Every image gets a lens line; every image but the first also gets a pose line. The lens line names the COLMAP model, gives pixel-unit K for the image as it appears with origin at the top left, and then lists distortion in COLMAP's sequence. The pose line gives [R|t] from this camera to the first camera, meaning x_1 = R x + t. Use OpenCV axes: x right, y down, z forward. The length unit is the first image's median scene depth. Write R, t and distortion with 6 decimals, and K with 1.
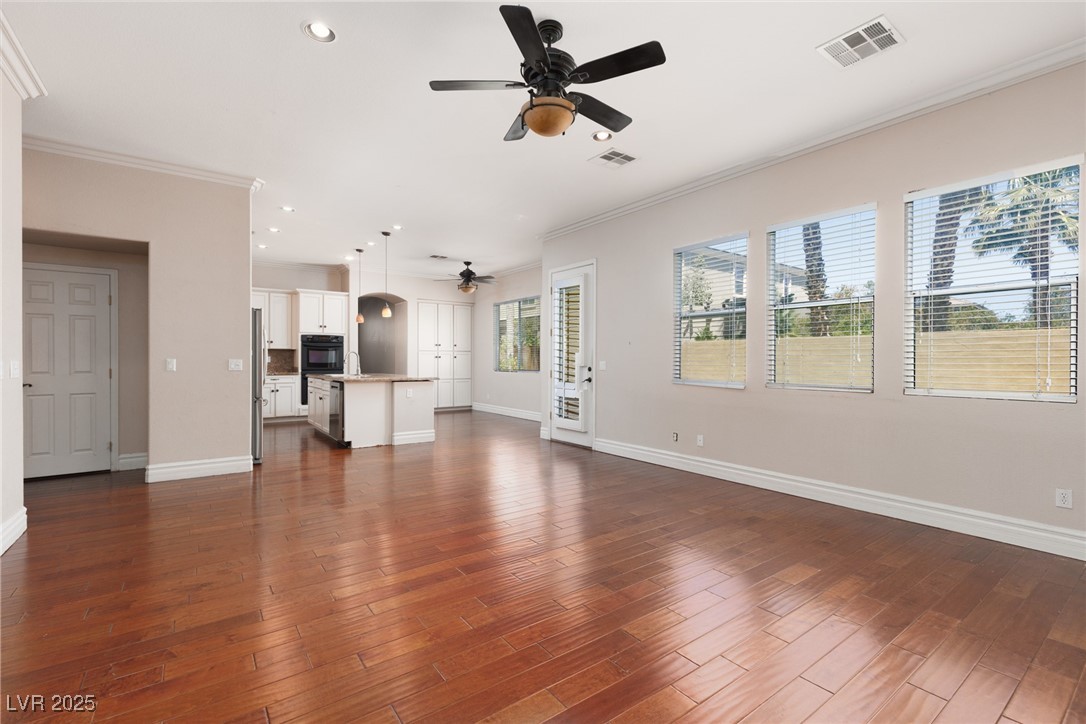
lens RADIAL K [[487.3, 0, 545.4], [0, 487.3, 357.9], [0, 0, 1]] dist [0.012832, -0.001371]
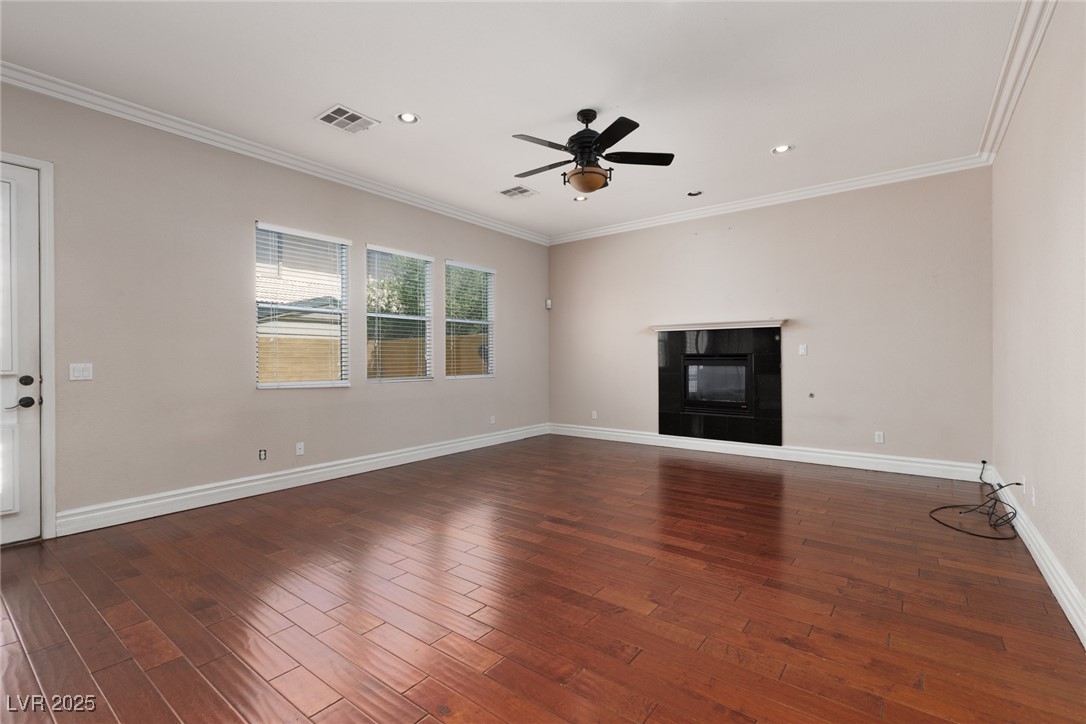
lens RADIAL K [[487.3, 0, 546.9], [0, 487.3, 364.0], [0, 0, 1]] dist [0.012832, -0.001371]
pose [[-0.287295, -0.009898, 0.957791, -0.554903], [0.000103, 0.999946, 0.010365, 0.001380], [-0.957842, 0.003077, -0.287278, 0.661833]]
